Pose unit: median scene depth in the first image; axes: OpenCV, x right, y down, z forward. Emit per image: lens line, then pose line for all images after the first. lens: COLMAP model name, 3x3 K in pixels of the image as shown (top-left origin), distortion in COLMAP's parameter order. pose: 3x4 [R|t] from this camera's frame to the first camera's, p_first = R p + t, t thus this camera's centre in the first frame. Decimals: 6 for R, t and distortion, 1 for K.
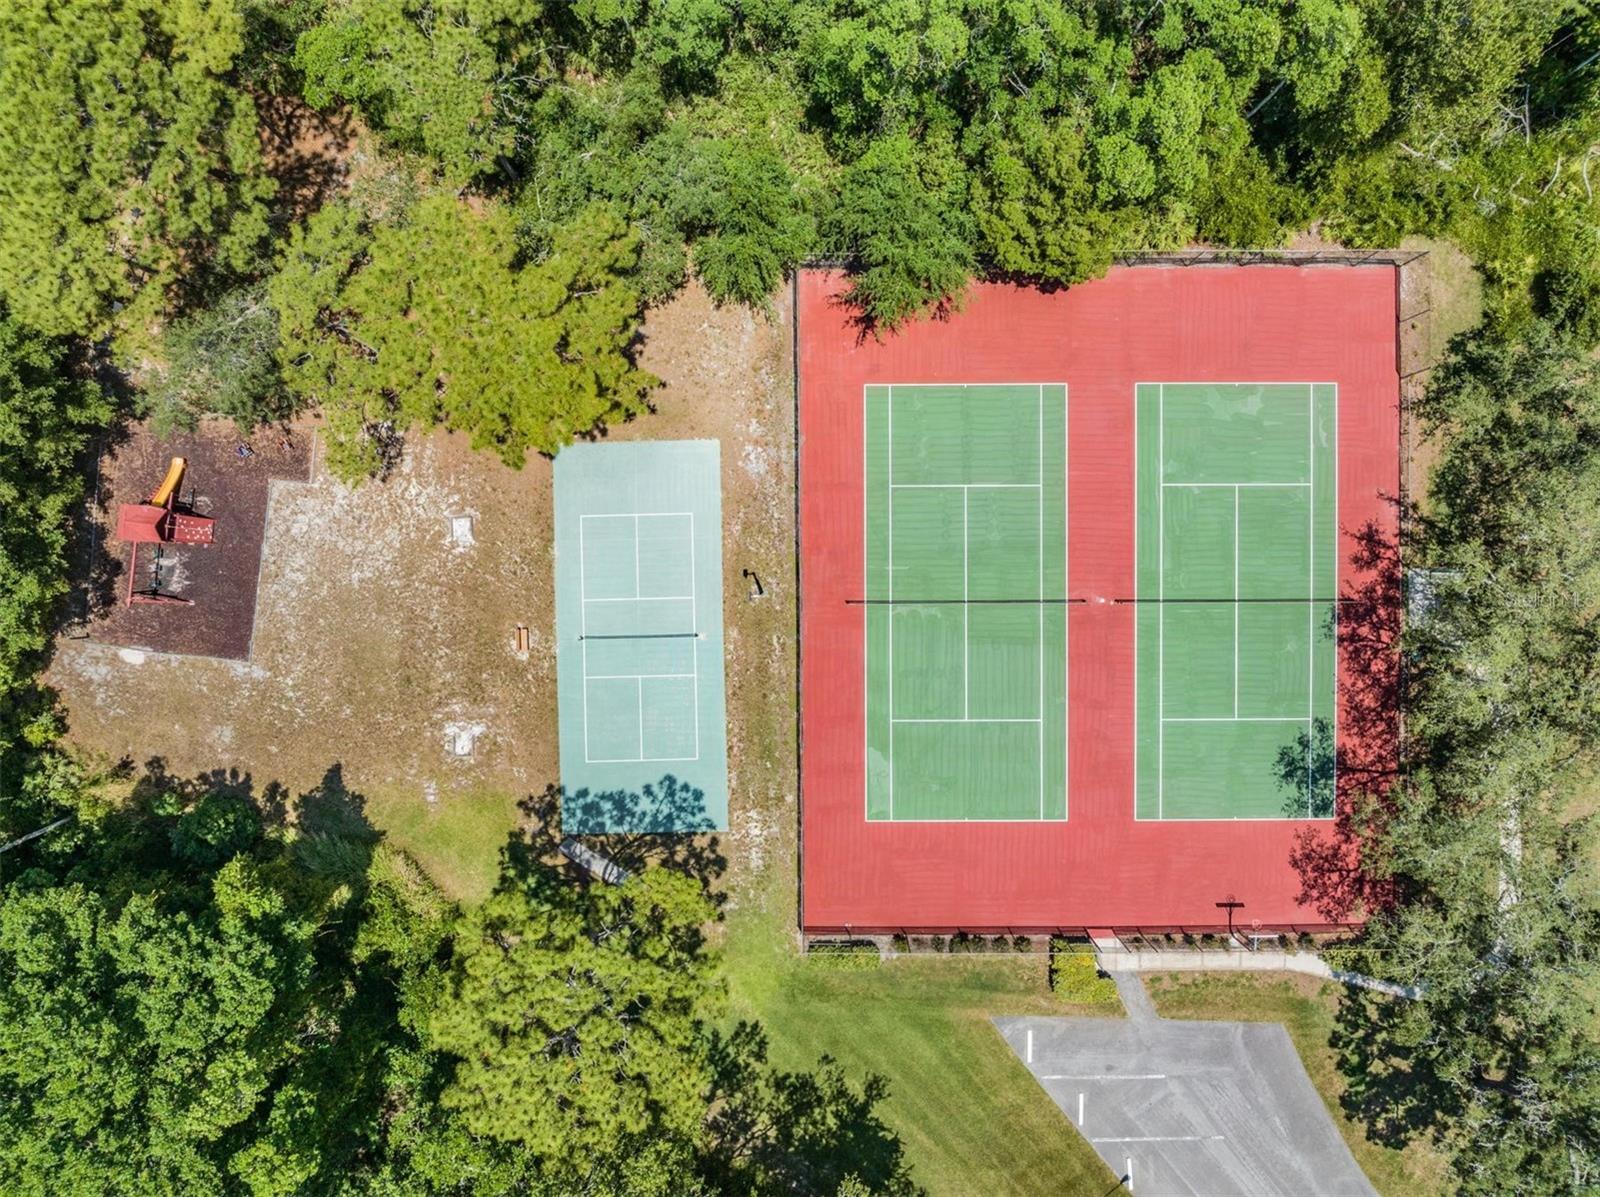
lens RADIAL K [[1128.6, 0, 800.0], [0, 1128.6, 598.5], [0, 0, 1]] dist [-0.036449, 0.007293]
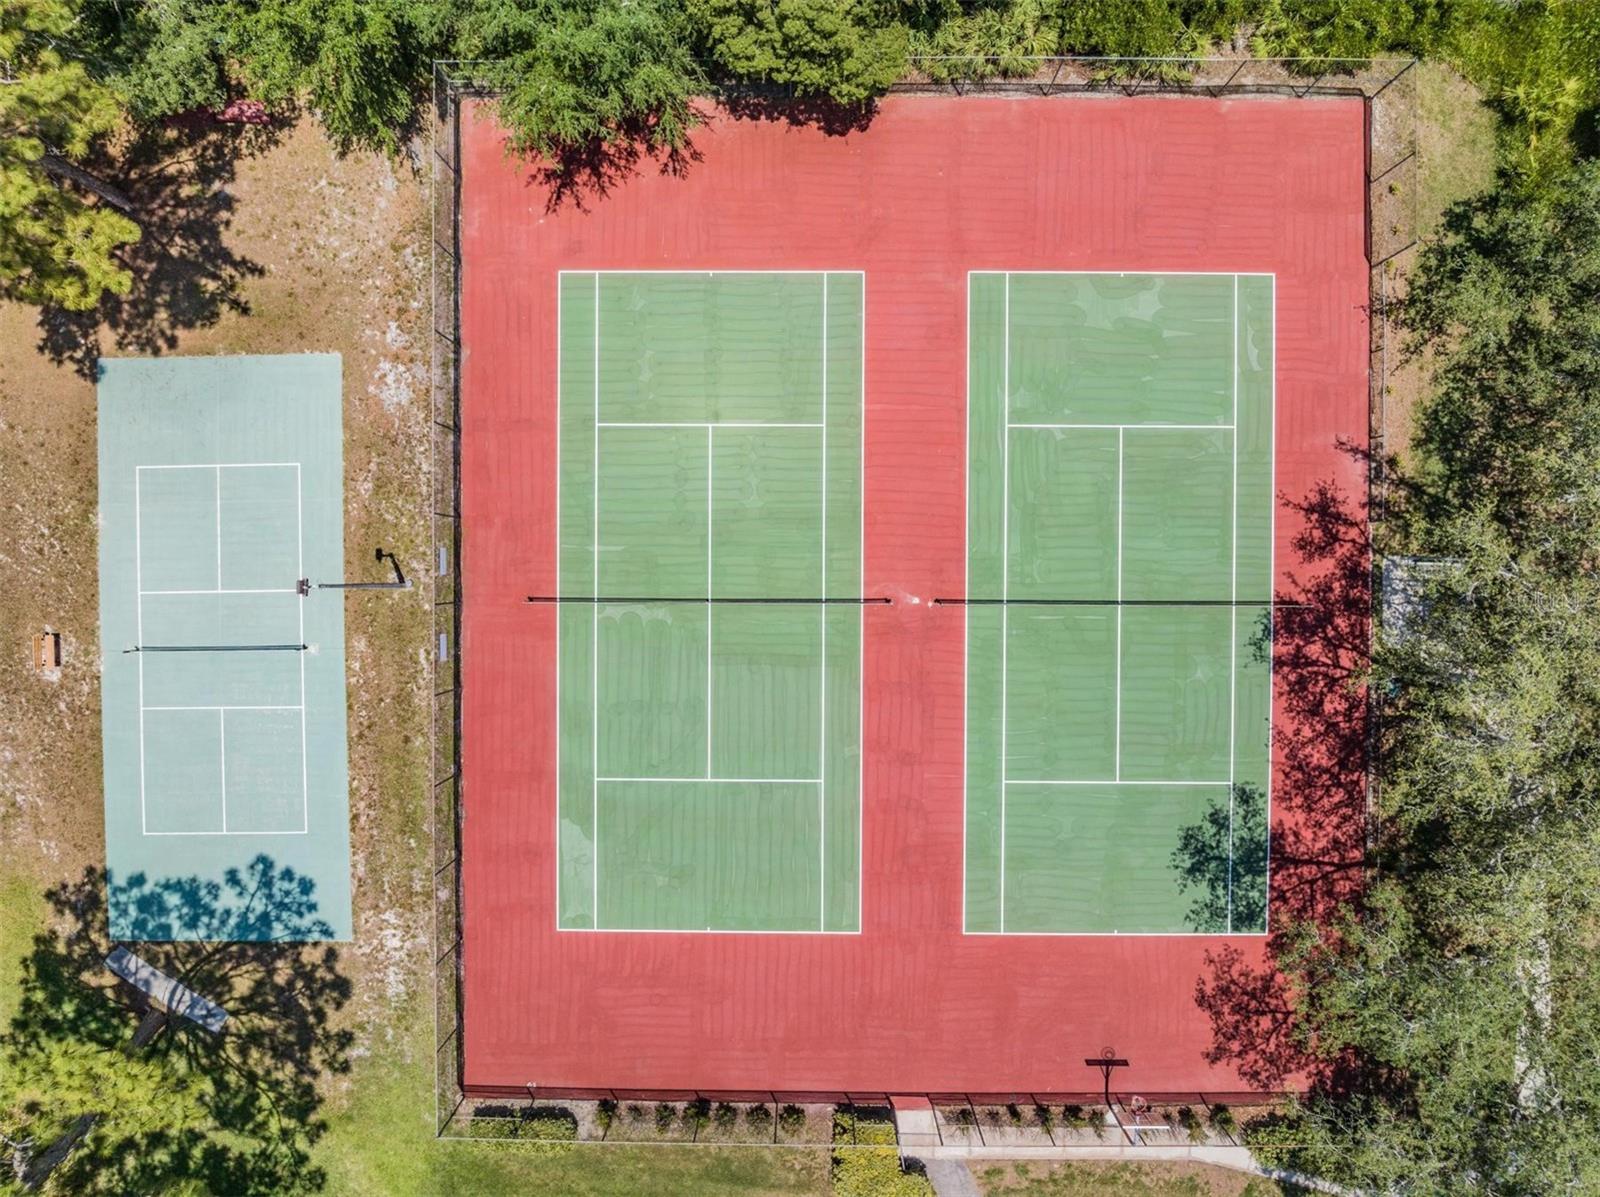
lens RADIAL K [[1128.6, 0, 800.0], [0, 1128.6, 598.5], [0, 0, 1]] dist [-0.036449, 0.007293]
pose [[0.999955, 0.009476, -0.000030, 0.200697], [-0.009476, 0.999951, -0.002992, 0.003226], [0.000001, 0.002992, 0.999996, 0.338977]]
